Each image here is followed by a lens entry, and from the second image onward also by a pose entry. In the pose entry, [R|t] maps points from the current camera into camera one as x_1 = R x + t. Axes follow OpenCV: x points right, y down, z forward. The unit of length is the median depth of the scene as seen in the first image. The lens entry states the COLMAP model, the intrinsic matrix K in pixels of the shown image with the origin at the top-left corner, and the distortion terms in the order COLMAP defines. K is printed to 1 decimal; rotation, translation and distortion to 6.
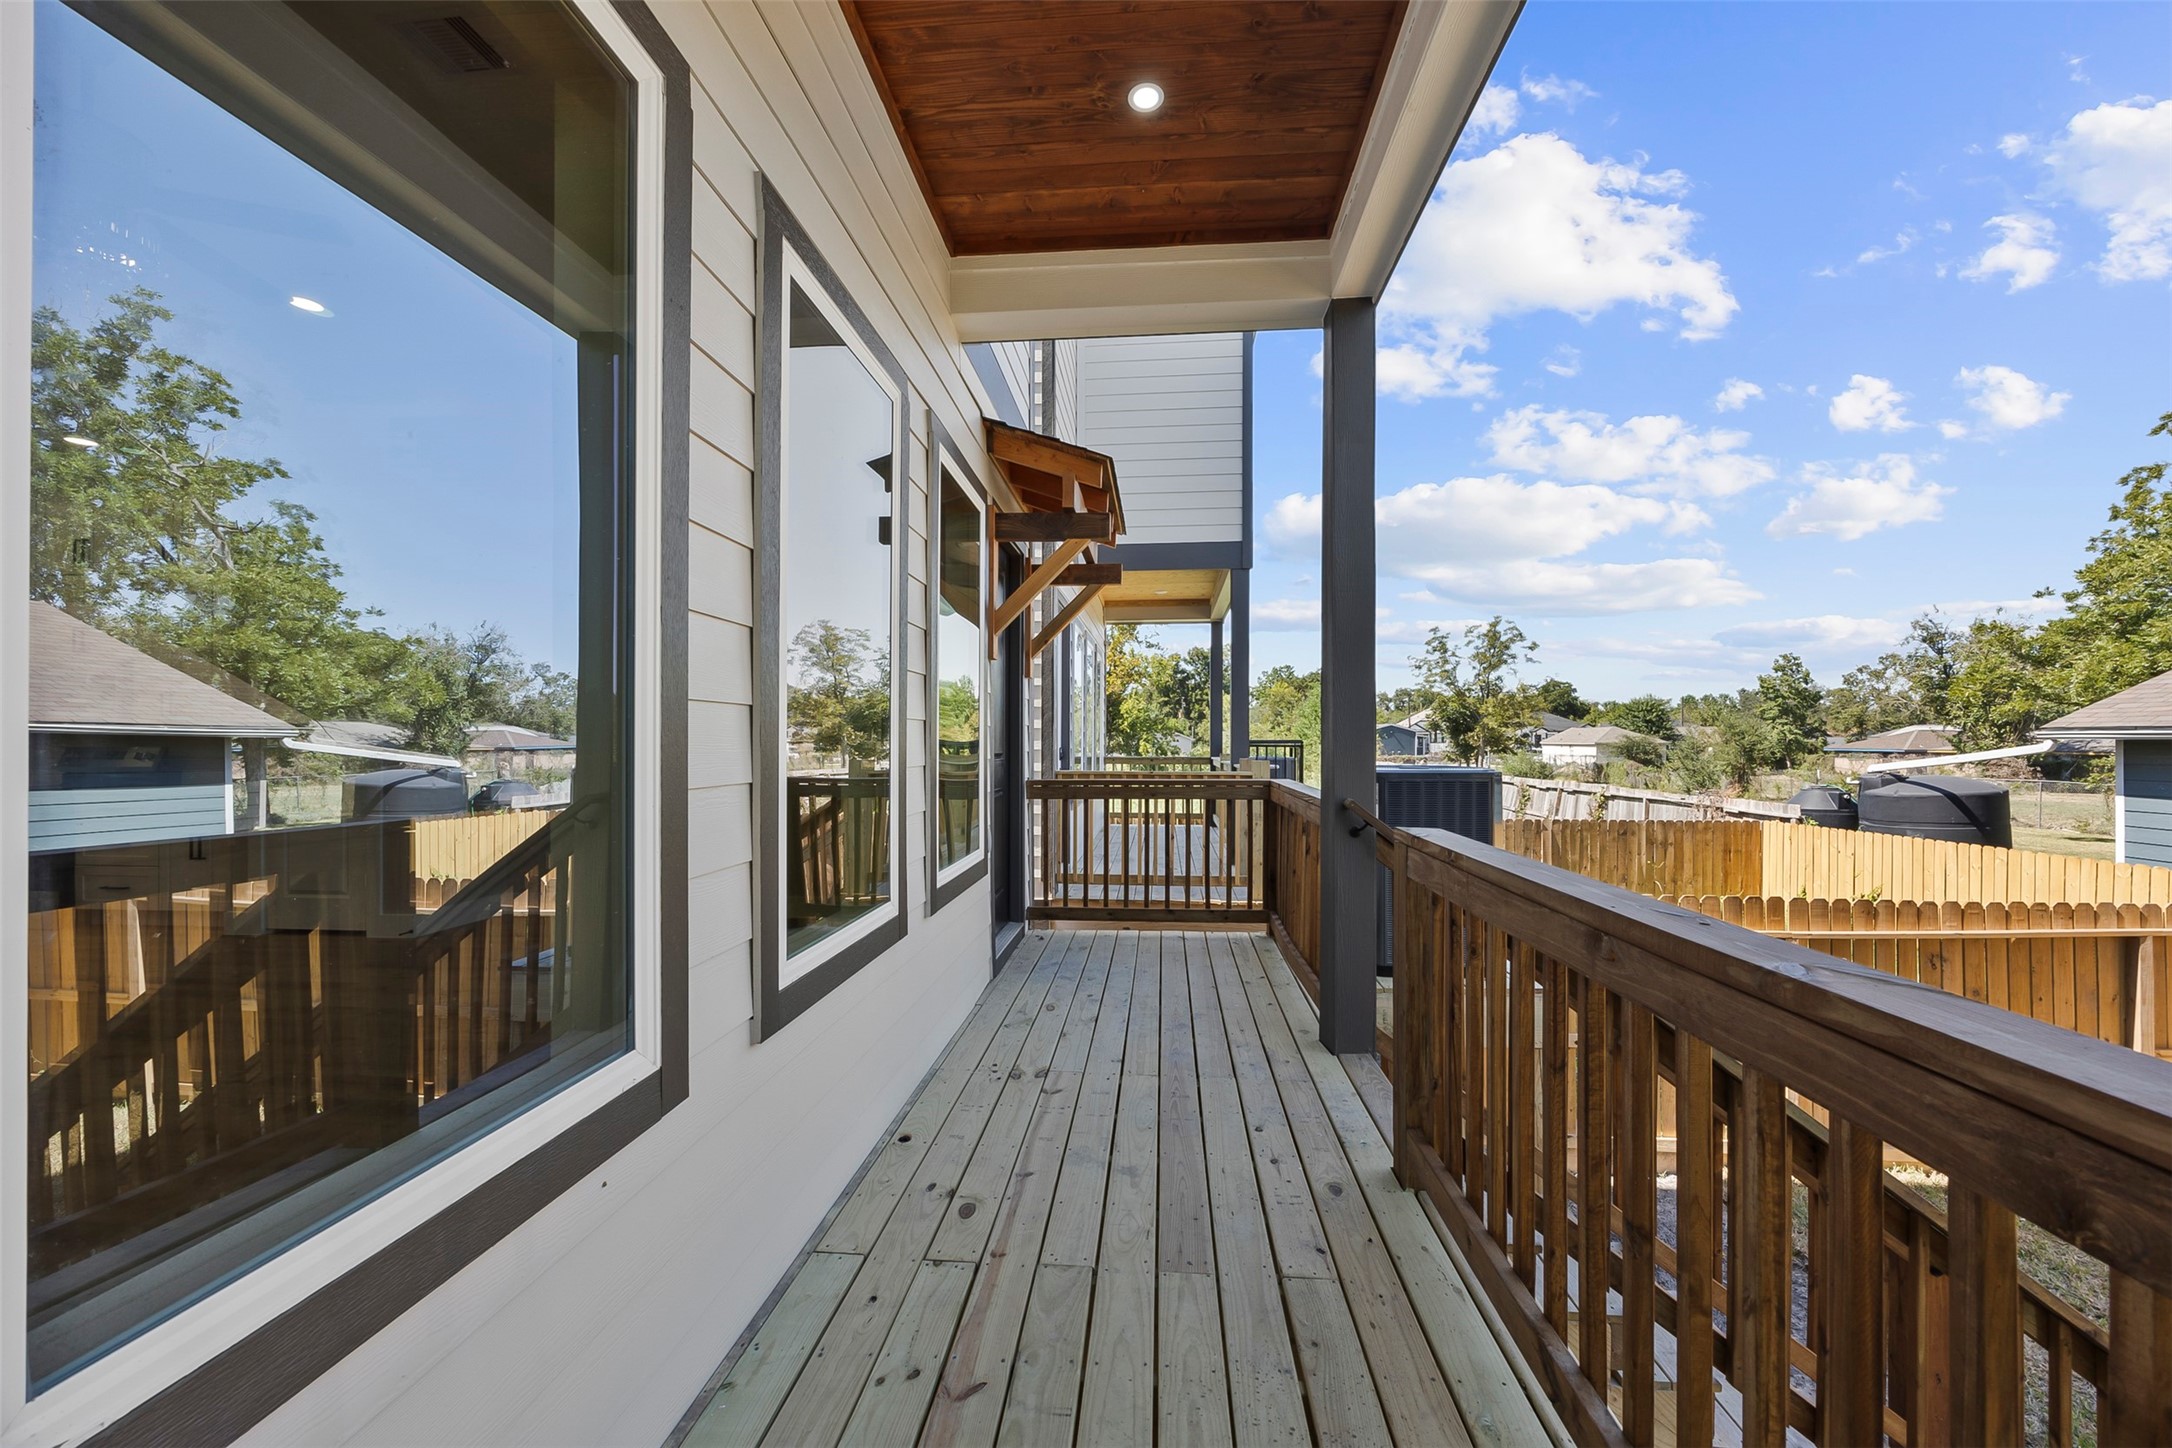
lens RADIAL K [[822.6, 0, 1094.6], [0, 822.6, 730.4], [0, 0, 1]] dist [-0.001934, -0.000252]
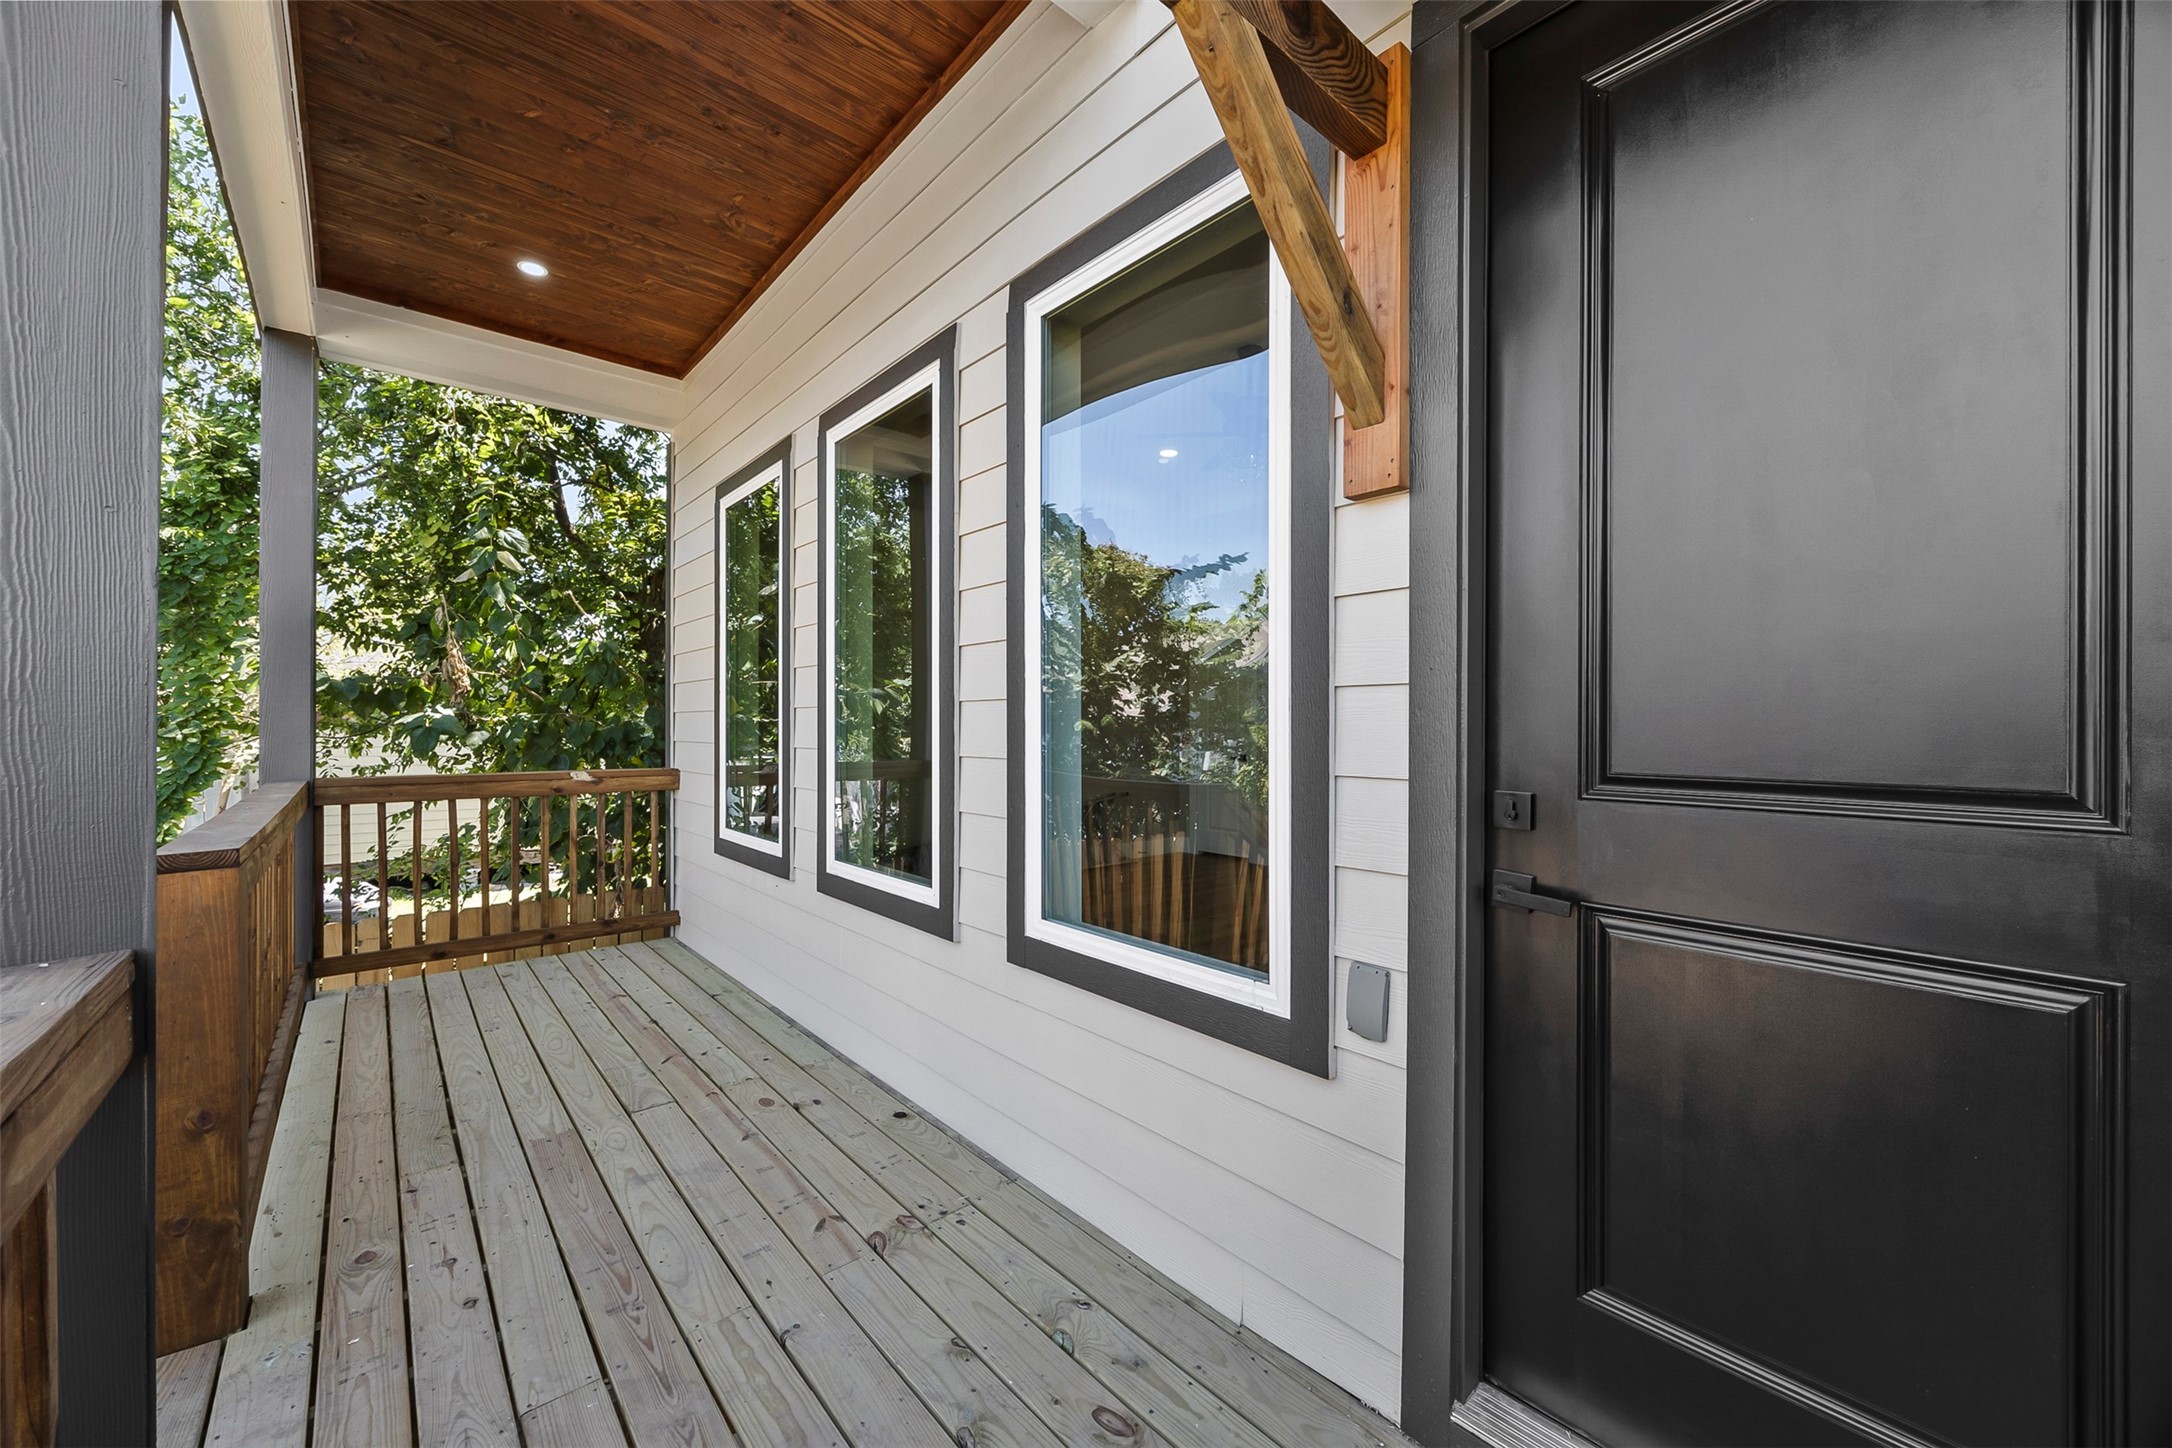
lens RADIAL K [[822.6, 0, 1094.6], [0, 822.6, 730.4], [0, 0, 1]] dist [-0.001934, -0.000252]
pose [[-0.690379, 0.003891, -0.723437, 0.366965], [0.007643, 0.999969, -0.001915, 0.025183], [0.723407, -0.006851, -0.690388, 2.039966]]
